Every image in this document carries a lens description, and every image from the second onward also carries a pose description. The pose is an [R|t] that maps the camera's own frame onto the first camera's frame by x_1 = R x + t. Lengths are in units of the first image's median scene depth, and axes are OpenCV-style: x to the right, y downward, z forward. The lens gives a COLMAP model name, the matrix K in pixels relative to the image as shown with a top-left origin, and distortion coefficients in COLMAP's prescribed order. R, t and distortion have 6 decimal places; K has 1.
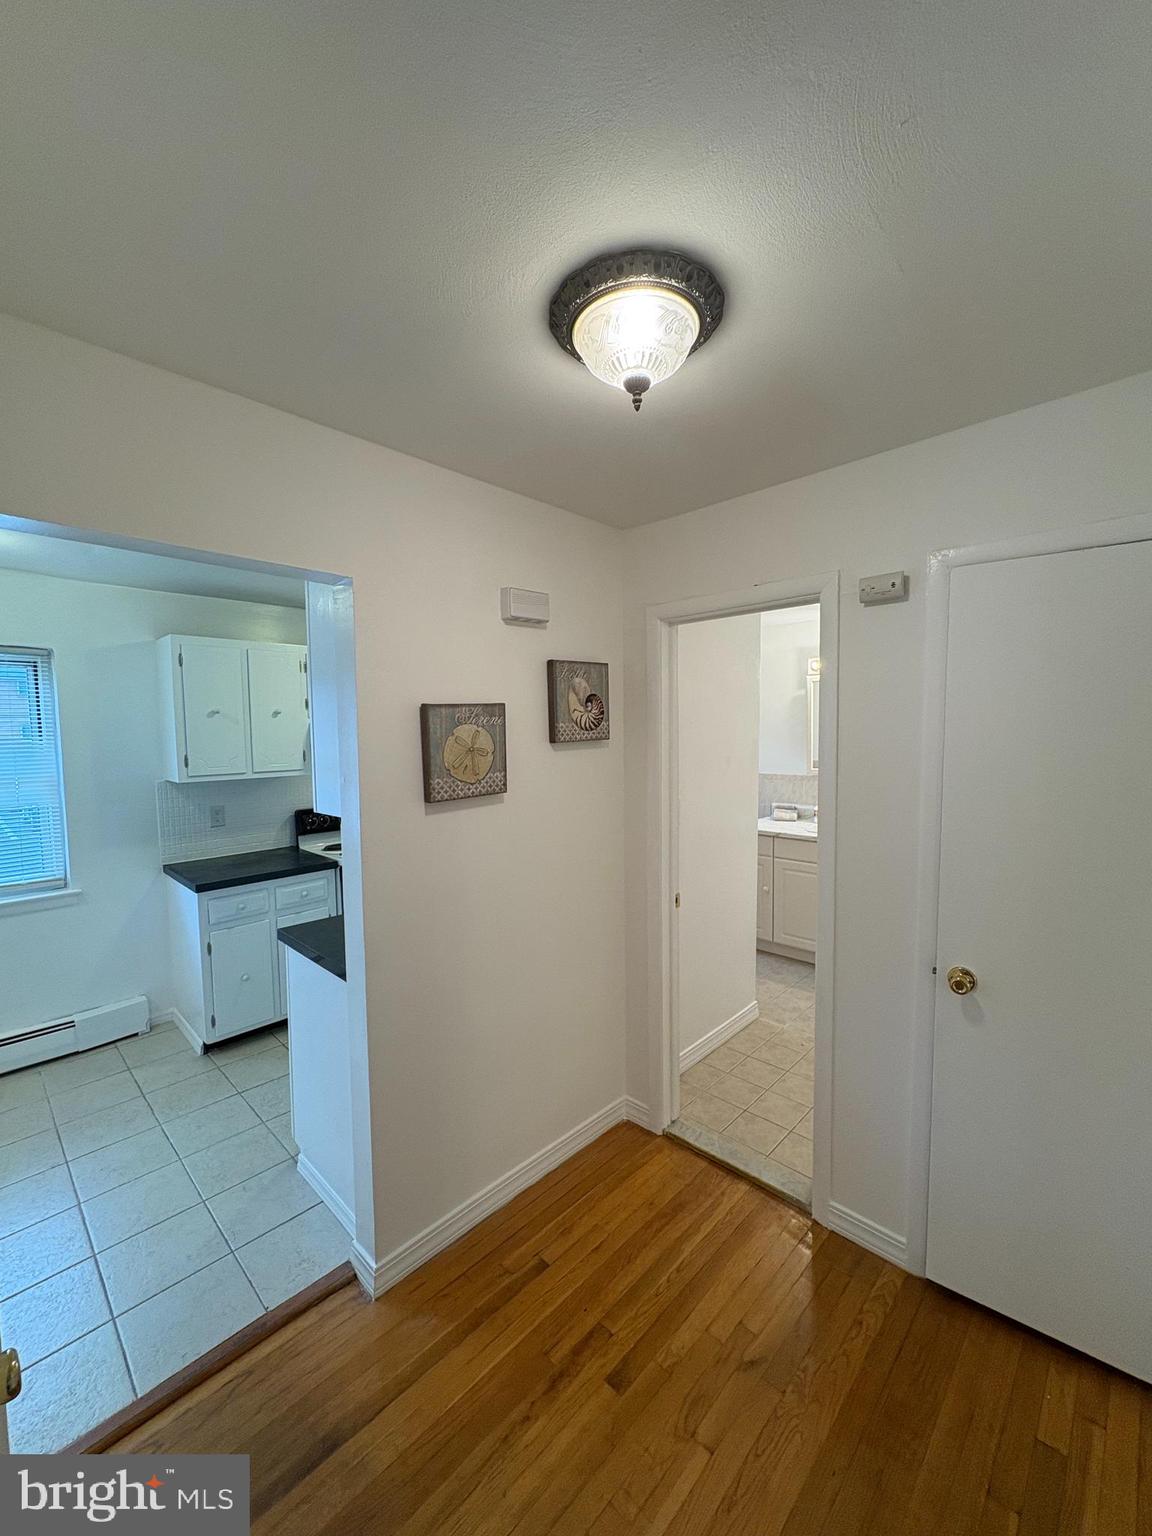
lens RADIAL K [[611.9, 0, 576.0], [0, 611.9, 768.0], [0, 0, 1]] dist [-0.011652, 0.004196]
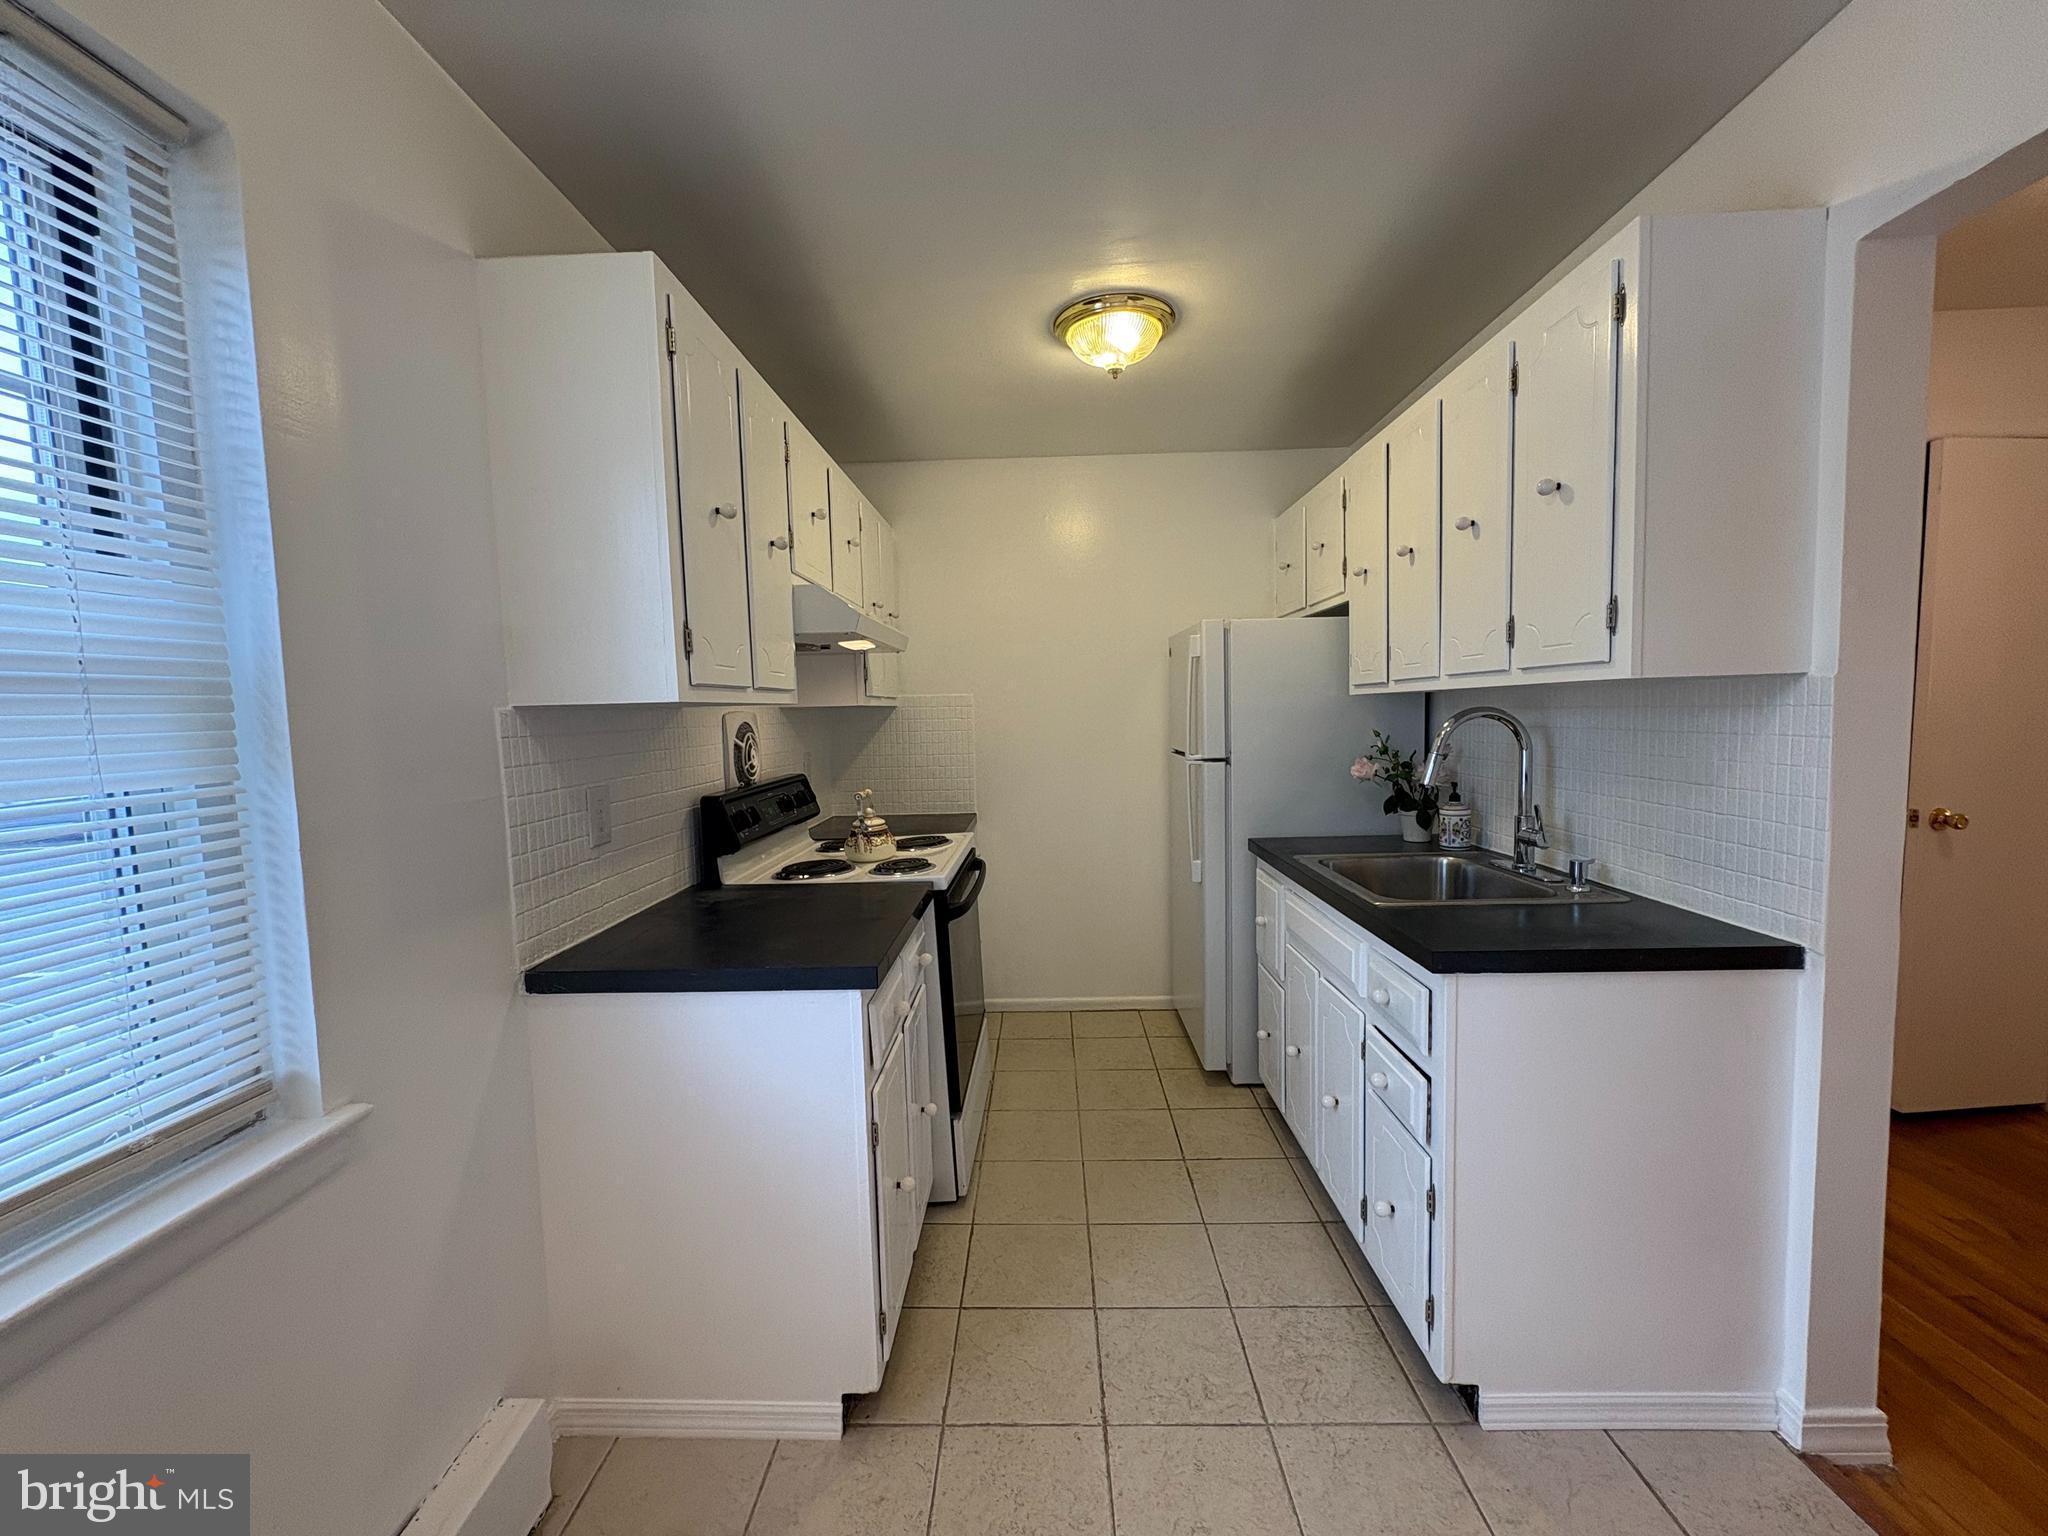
lens RADIAL K [[815.9, 0, 1024.0], [0, 815.9, 768.0], [0, 0, 1]] dist [-0.011652, 0.004196]
pose [[0.740199, -0.055379, 0.670104, -0.812100], [0.060152, 0.998060, 0.016039, 0.065855], [-0.669692, 0.028436, 0.742094, 0.531502]]
